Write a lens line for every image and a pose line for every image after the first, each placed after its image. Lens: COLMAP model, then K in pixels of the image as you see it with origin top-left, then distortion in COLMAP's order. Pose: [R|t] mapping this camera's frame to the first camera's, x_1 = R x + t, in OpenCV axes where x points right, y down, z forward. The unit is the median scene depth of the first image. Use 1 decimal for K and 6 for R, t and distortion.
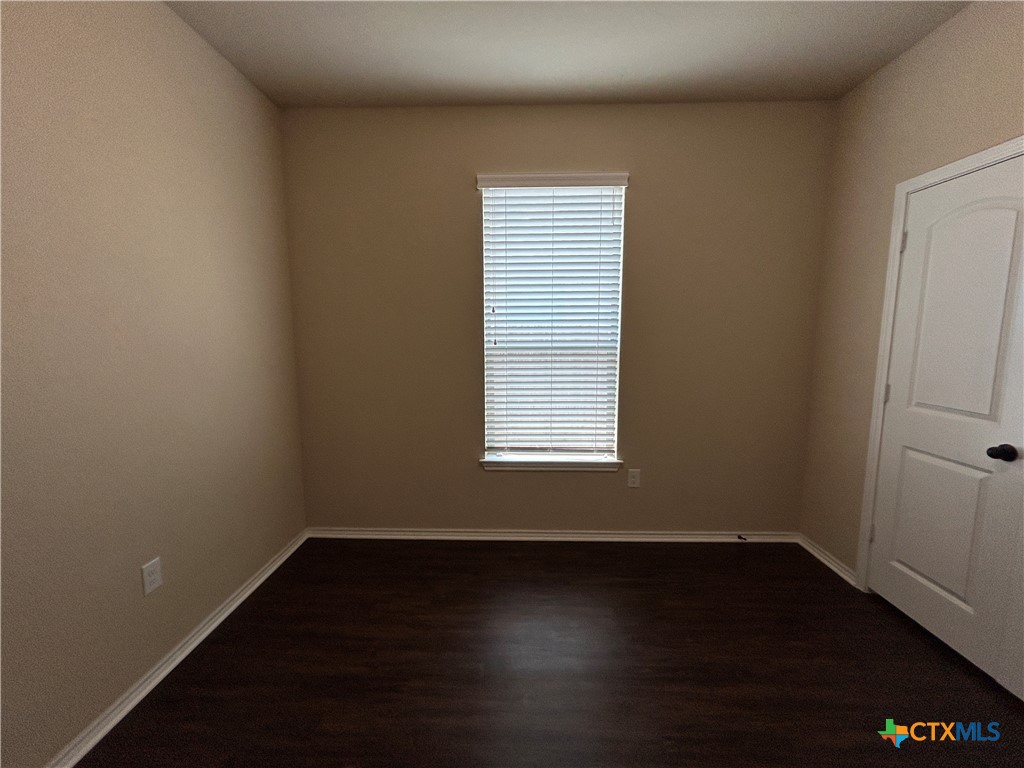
lens RADIAL K [[417.2, 0, 510.5], [0, 417.2, 382.9], [0, 0, 1]] dist [-0.002380, 0.001647]
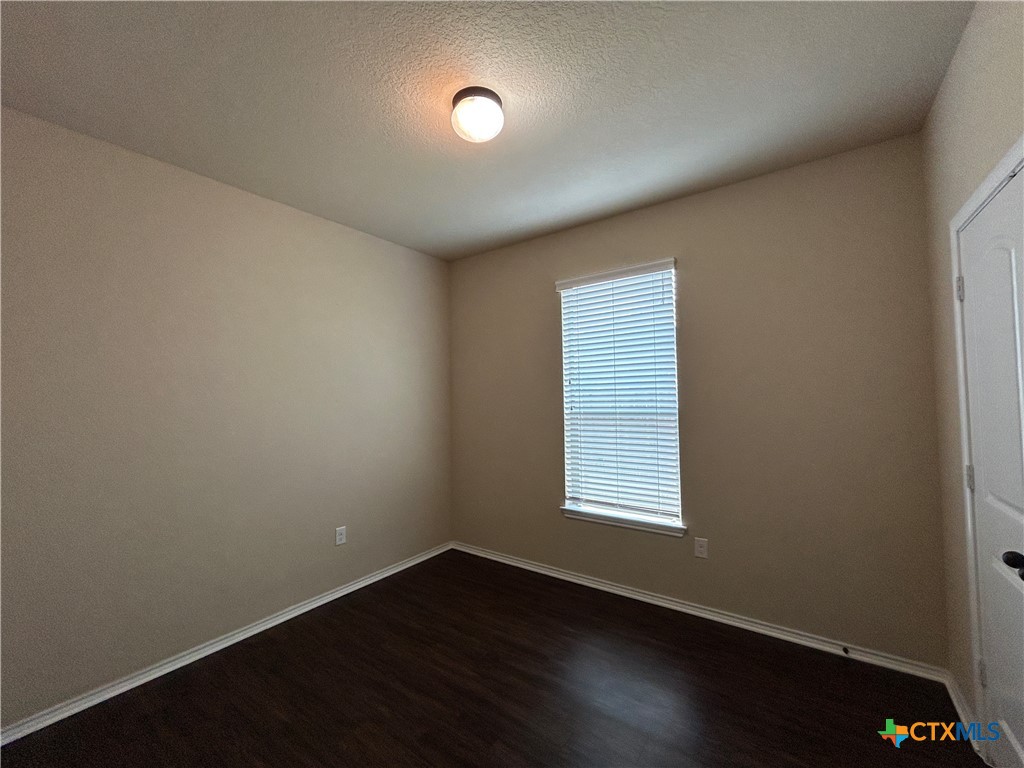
lens RADIAL K [[417.2, 0, 510.9], [0, 417.2, 381.8], [0, 0, 1]] dist [-0.002380, 0.001647]
pose [[0.823308, -0.032775, -0.566647, 0.509533], [-0.055398, 0.988925, -0.137690, 0.003418], [0.564885, 0.144752, 0.812374, -0.101658]]
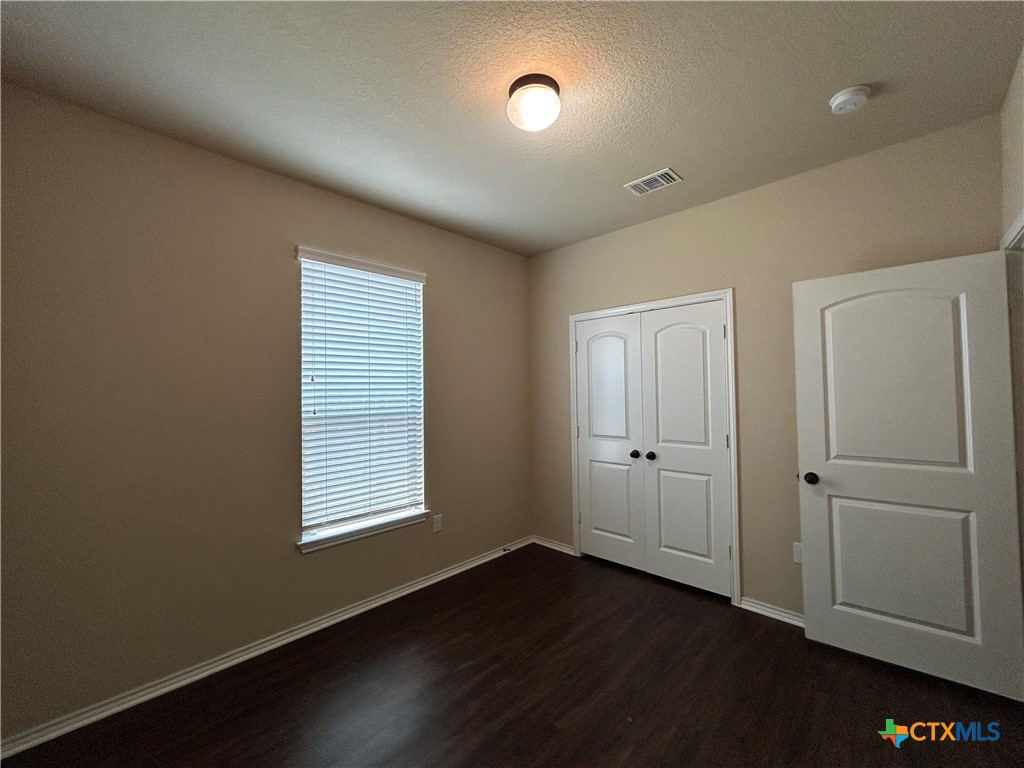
lens RADIAL K [[417.2, 0, 516.6], [0, 417.2, 381.9], [0, 0, 1]] dist [-0.002380, 0.001647]
pose [[0.672460, 0.010924, 0.740053, -0.435091], [0.105440, 0.988279, -0.110397, -0.010449], [-0.732585, 0.152269, 0.663426, 0.006100]]
